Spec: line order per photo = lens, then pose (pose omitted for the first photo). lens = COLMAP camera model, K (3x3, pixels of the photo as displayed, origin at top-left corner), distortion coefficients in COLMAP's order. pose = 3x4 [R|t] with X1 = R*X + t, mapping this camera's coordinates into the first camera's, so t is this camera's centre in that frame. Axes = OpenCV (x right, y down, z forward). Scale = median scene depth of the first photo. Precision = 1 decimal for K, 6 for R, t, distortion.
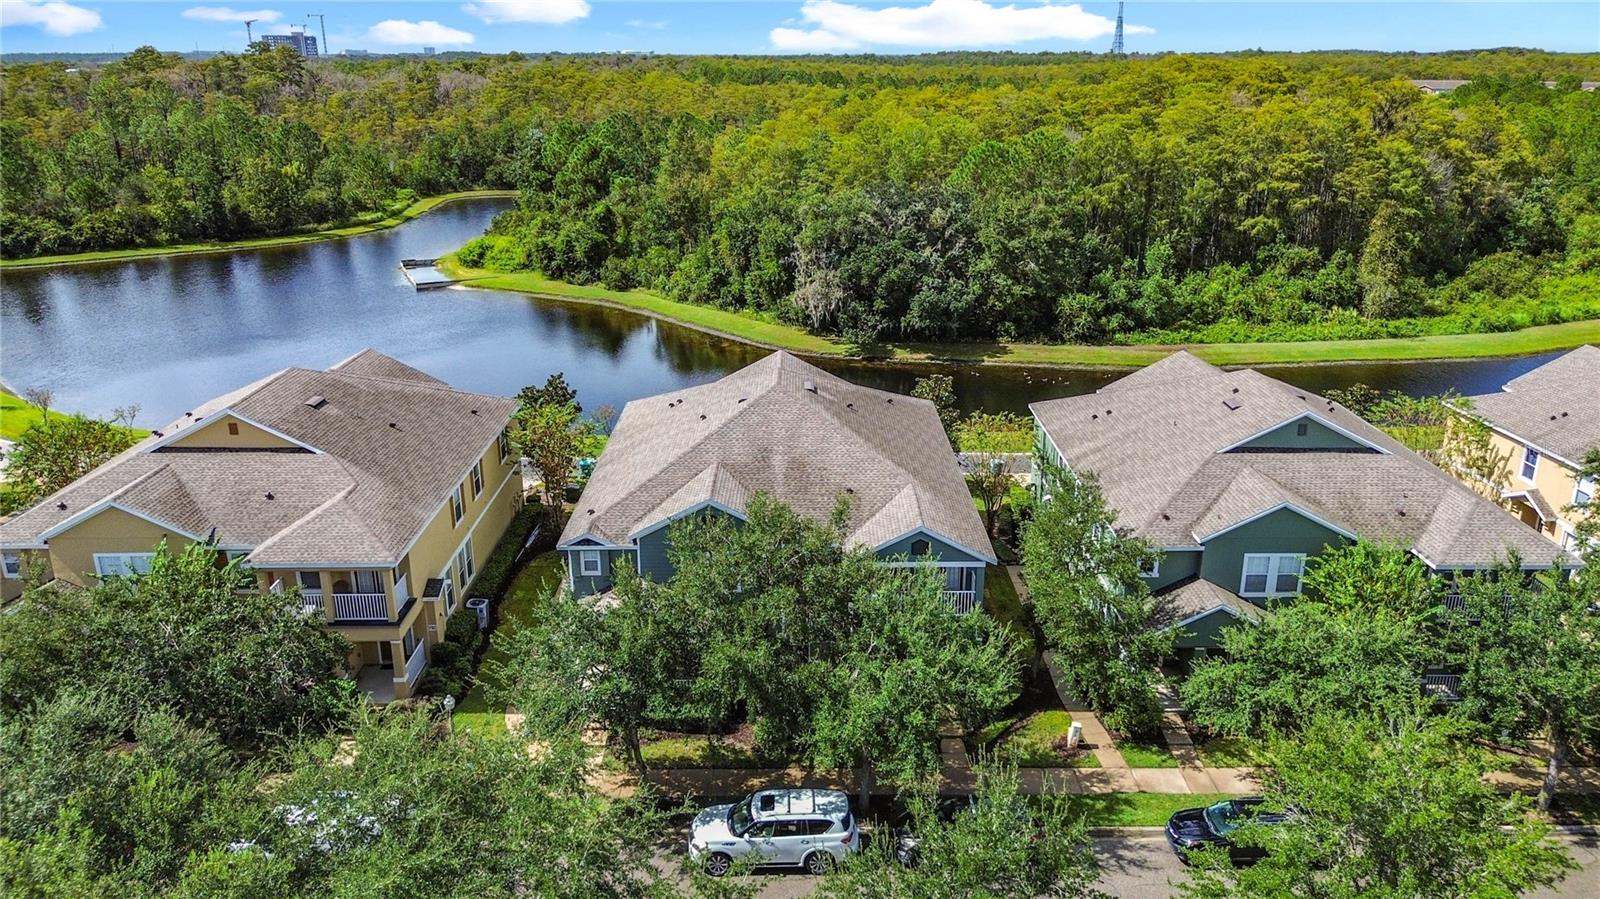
lens RADIAL K [[1182.5, 0, 806.5], [0, 1182.5, 485.0], [0, 0, 1]] dist [0.048408, -0.083932]
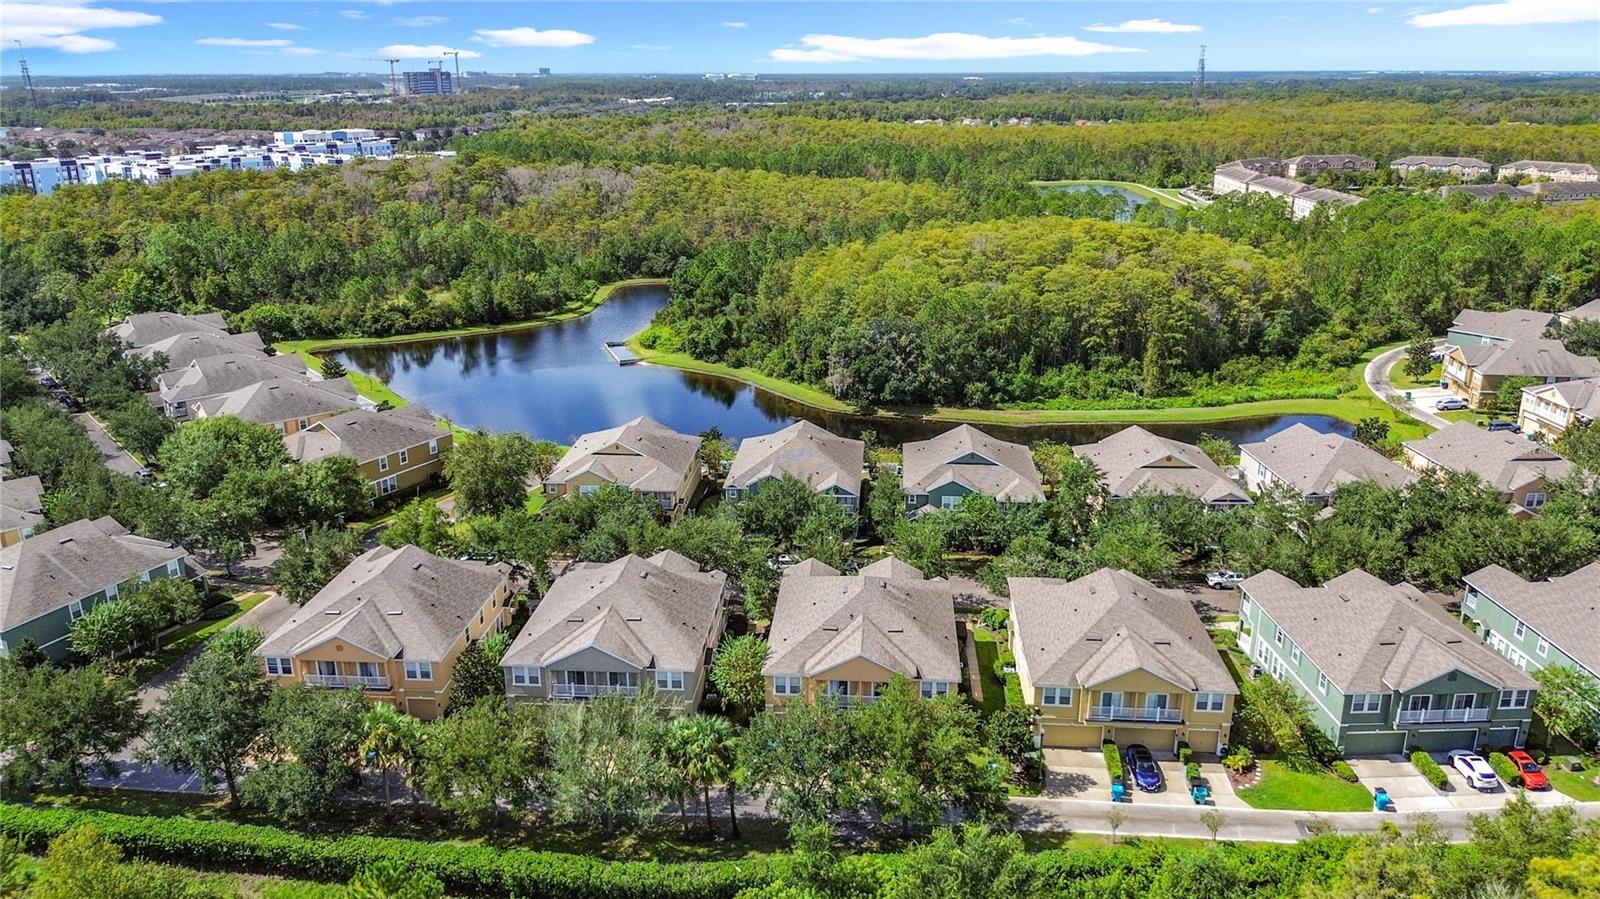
lens RADIAL K [[1148.2, 0, 800.0], [0, 1148.2, 449.5], [0, 0, 1]] dist [0.031824, -0.006039]
pose [[0.996272, 0.025454, -0.082429, 0.090629], [-0.028881, 0.998756, -0.040652, 0.025740], [0.081291, 0.042881, 0.995768, -0.754644]]
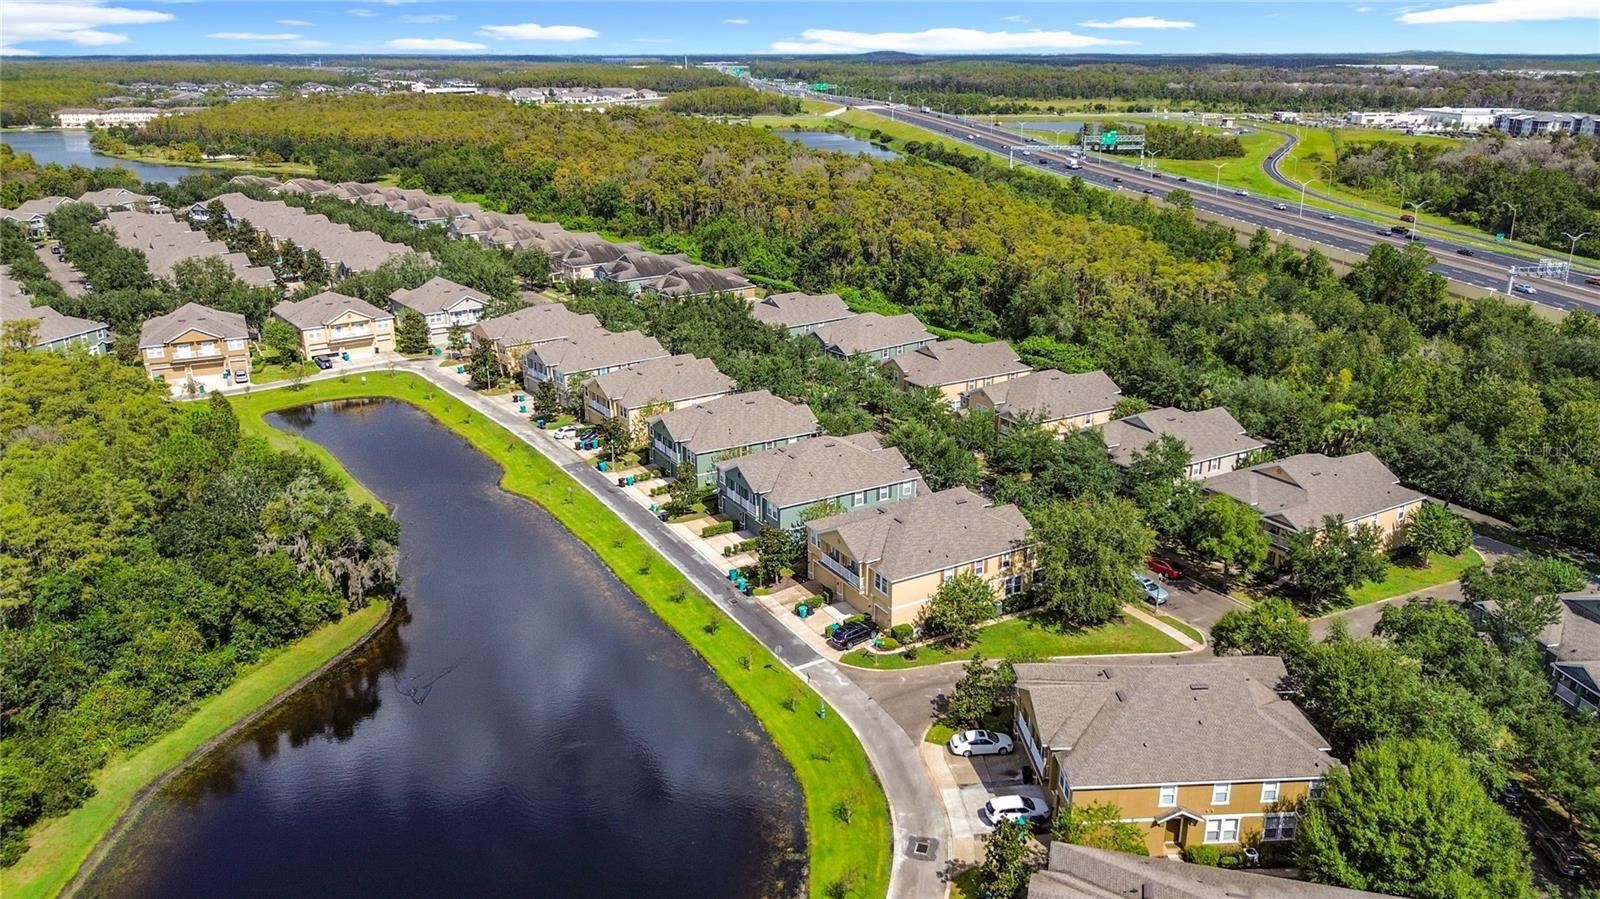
lens RADIAL K [[1183.7, 0, 800.0], [0, 1183.7, 449.5], [0, 0, 1]] dist [0.023602, -0.044281]
pose [[-0.501837, -0.281673, 0.817814, -0.989537], [0.297433, 0.831638, 0.468948, -0.599120], [-0.812215, 0.478580, -0.333568, 0.867980]]
